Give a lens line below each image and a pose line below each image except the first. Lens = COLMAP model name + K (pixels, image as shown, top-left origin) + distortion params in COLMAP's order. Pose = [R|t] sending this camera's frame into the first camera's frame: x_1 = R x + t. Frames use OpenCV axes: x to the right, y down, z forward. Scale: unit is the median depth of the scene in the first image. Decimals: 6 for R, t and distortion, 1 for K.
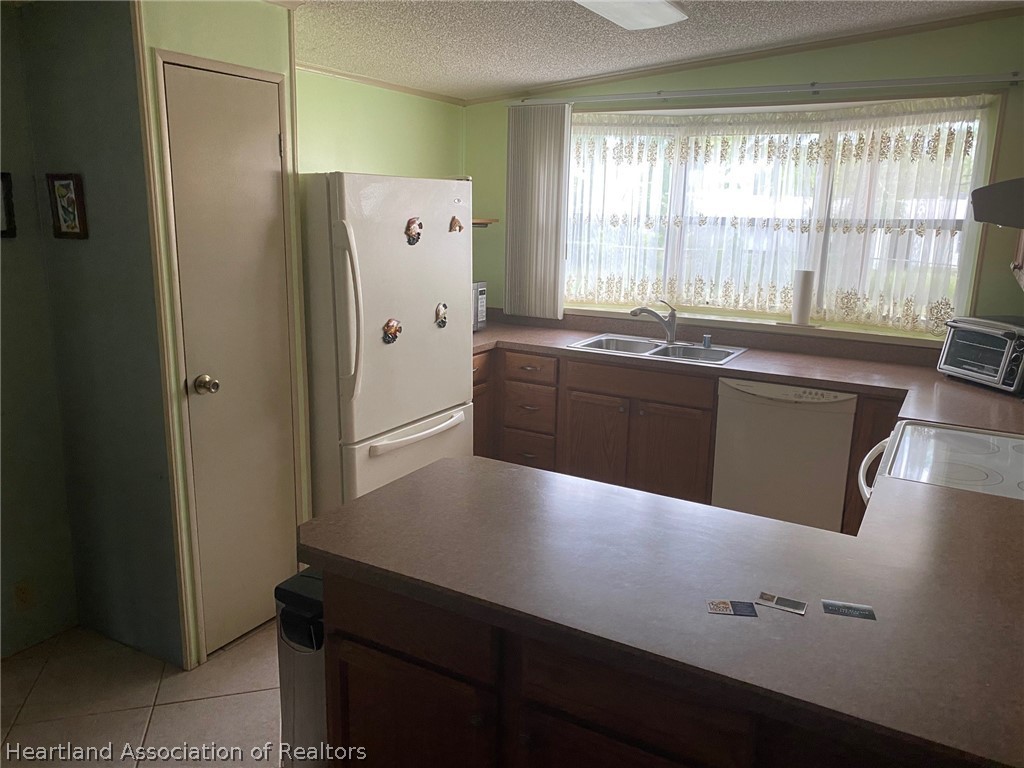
lens RADIAL K [[772.3, 0, 512.0], [0, 772.3, 384.0], [0, 0, 1]] dist [-0.005947, -0.012248]
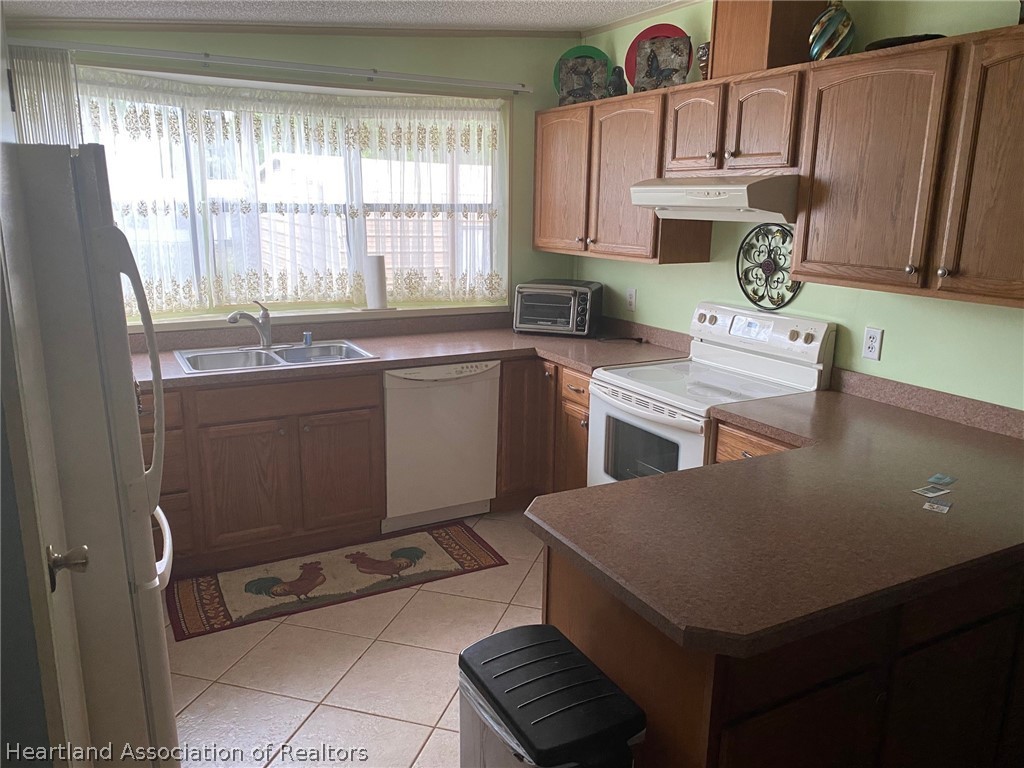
lens RADIAL K [[772.3, 0, 512.0], [0, 772.3, 384.0], [0, 0, 1]] dist [-0.005947, -0.012248]
pose [[0.522616, -0.207061, 0.827042, -0.427258], [0.182467, 0.974747, 0.128738, -0.083048], [-0.832814, 0.083628, 0.547200, 0.319048]]
